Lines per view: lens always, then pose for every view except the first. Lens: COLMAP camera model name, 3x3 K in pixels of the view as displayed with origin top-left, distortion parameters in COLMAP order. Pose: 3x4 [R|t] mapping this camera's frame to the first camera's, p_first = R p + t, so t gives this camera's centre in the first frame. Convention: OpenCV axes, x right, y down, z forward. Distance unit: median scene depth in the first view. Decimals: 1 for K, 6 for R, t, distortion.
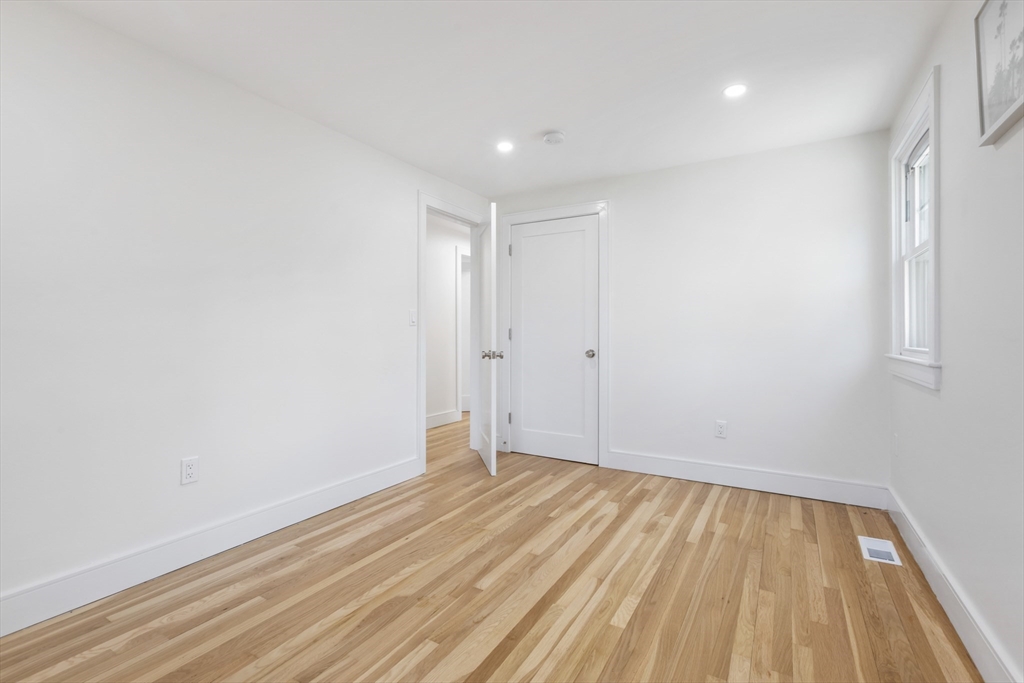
lens RADIAL K [[467.3, 0, 509.2], [0, 467.3, 336.5], [0, 0, 1]] dist [0.002401, -0.000410]
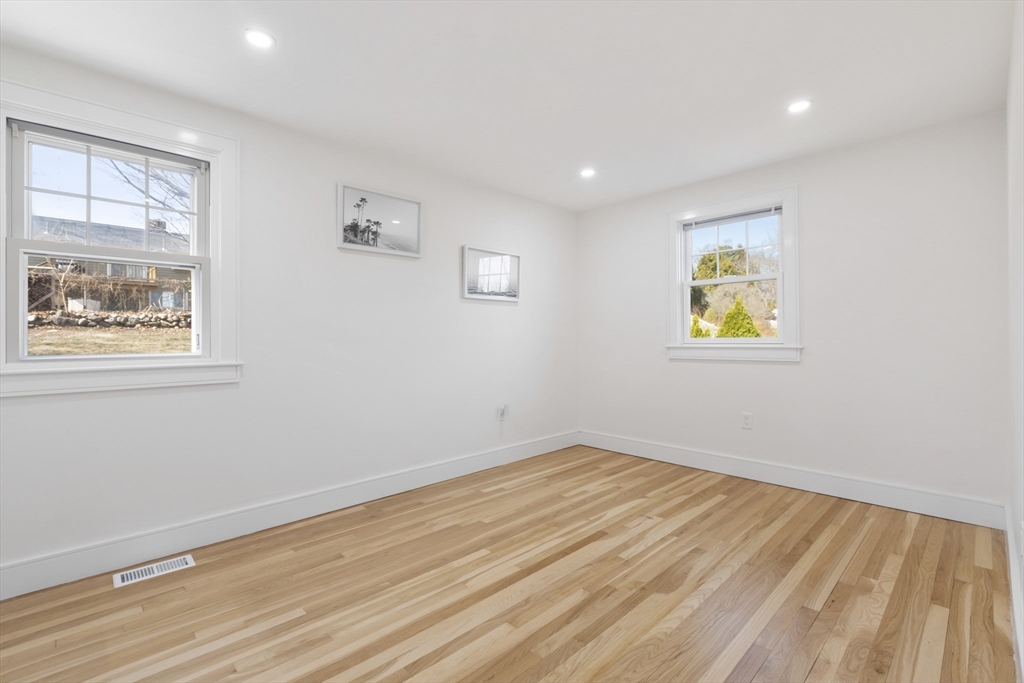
lens RADIAL K [[467.3, 0, 509.2], [0, 467.3, 336.5], [0, 0, 1]] dist [0.002401, -0.000410]
pose [[-0.964268, 0.006450, 0.264849, -0.173790], [0.007142, 0.999973, 0.001650, -0.012162], [-0.264832, 0.003482, -0.964288, 1.993860]]
